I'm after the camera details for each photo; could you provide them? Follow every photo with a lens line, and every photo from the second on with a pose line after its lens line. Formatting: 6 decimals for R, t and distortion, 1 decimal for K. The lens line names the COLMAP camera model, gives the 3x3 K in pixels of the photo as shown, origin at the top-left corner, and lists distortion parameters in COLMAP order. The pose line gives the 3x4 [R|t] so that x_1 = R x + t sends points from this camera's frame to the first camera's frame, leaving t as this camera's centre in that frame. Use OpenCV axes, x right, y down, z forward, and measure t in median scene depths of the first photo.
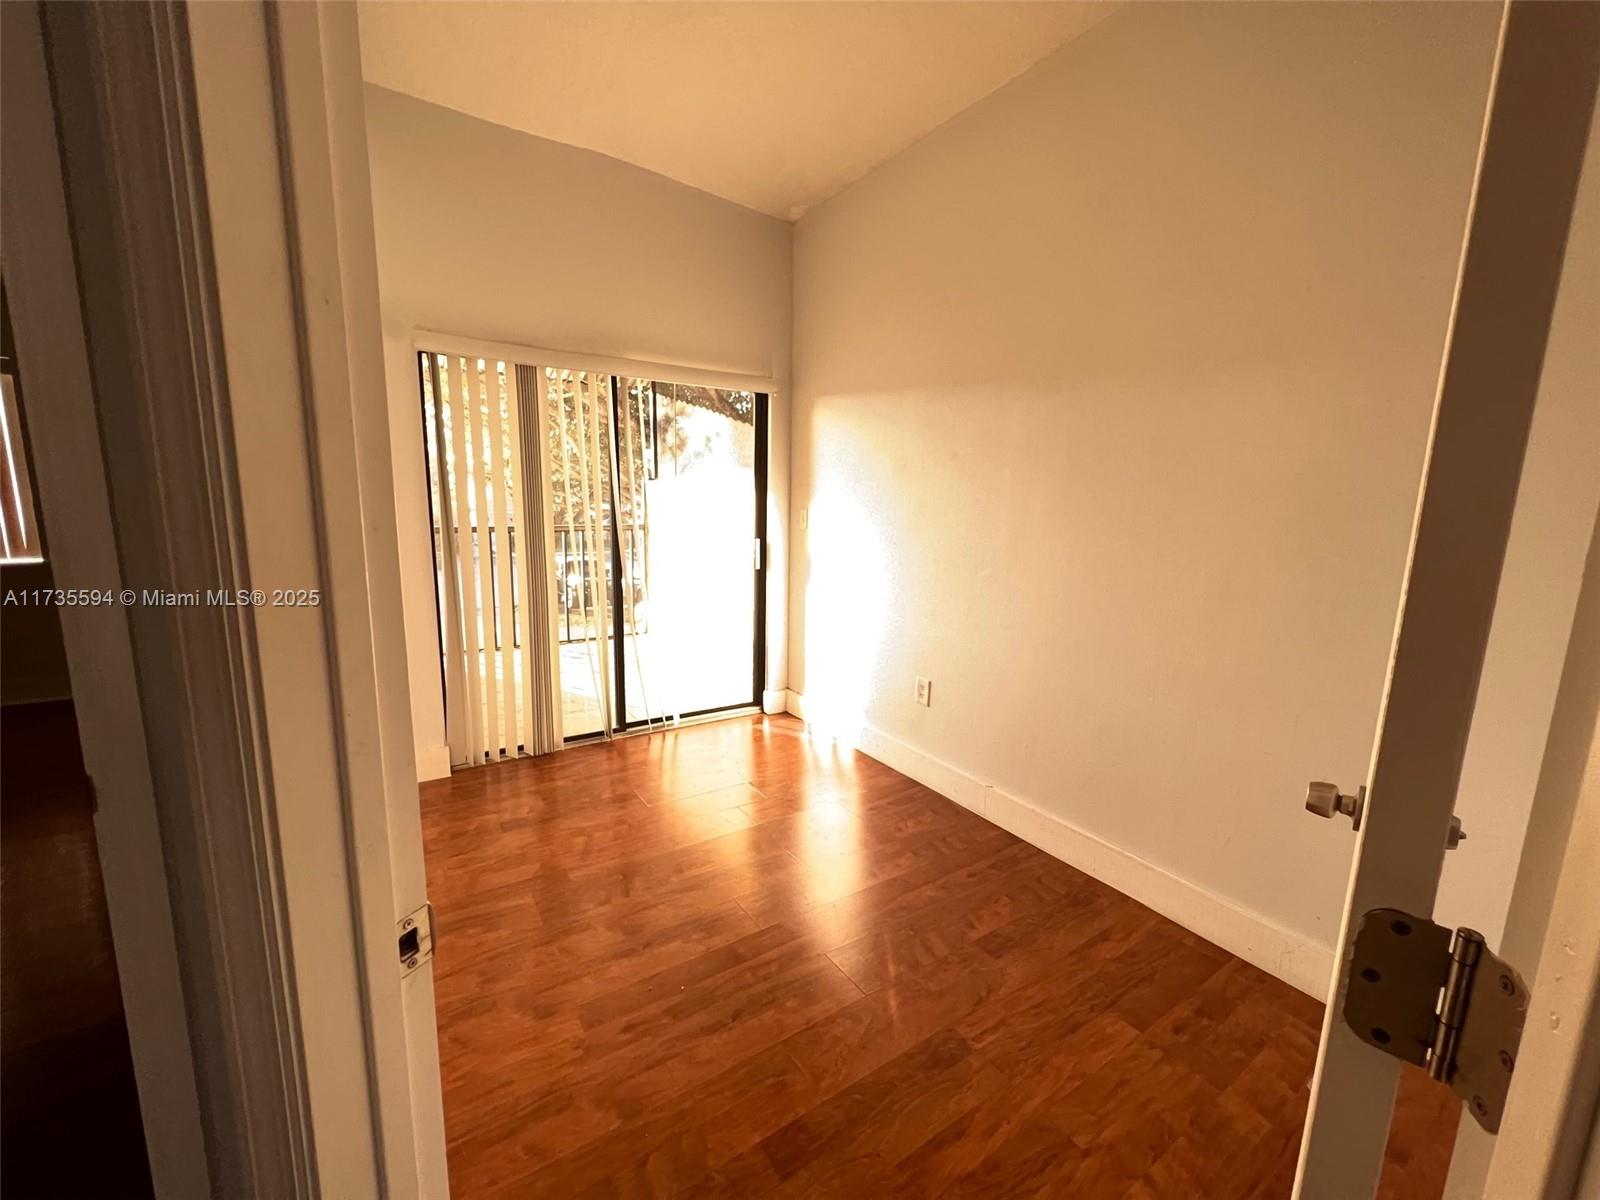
lens RADIAL K [[640.0, 0, 804.5], [0, 640.0, 598.9], [0, 0, 1]] dist [-0.008135, -0.000007]
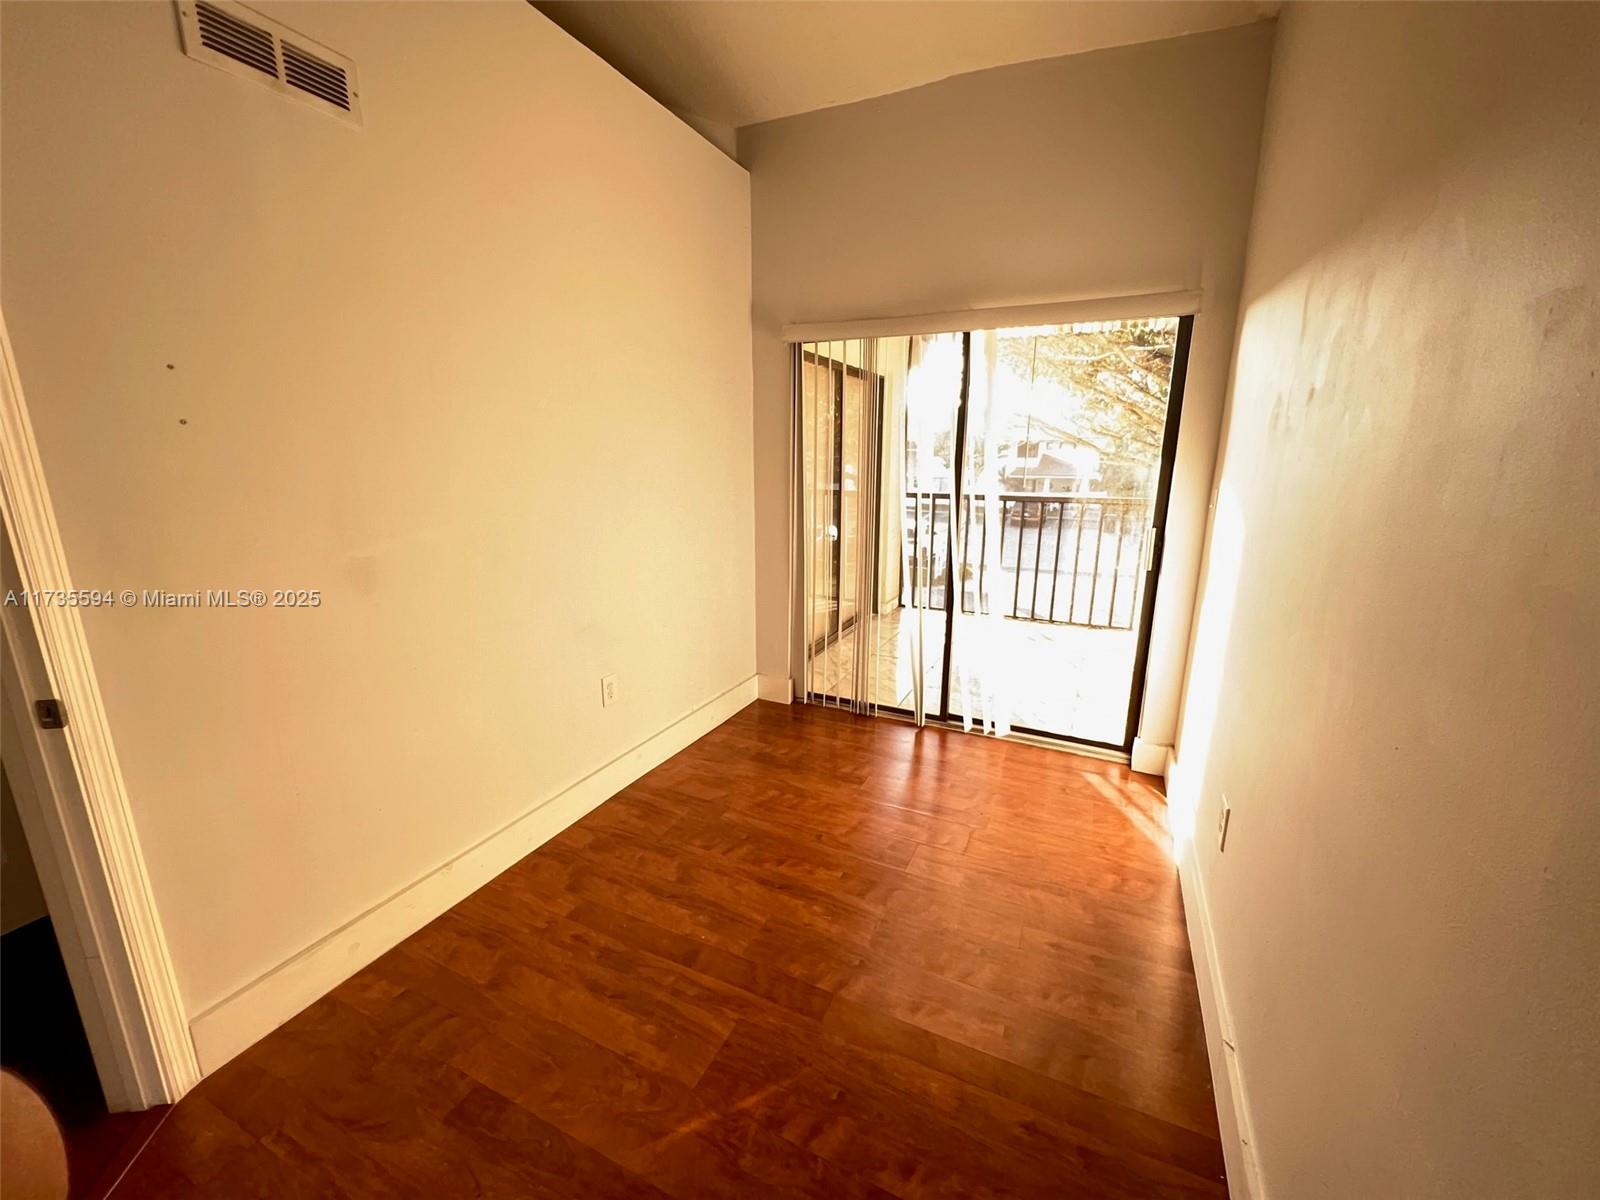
lens RADIAL K [[640.0, 0, 803.3], [0, 640.0, 601.3], [0, 0, 1]] dist [-0.008135, -0.000007]
pose [[0.516096, 0.174888, -0.838486, 0.657038], [-0.130251, 0.983573, 0.124978, -0.100796], [0.846569, 0.044713, 0.530398, 0.583644]]
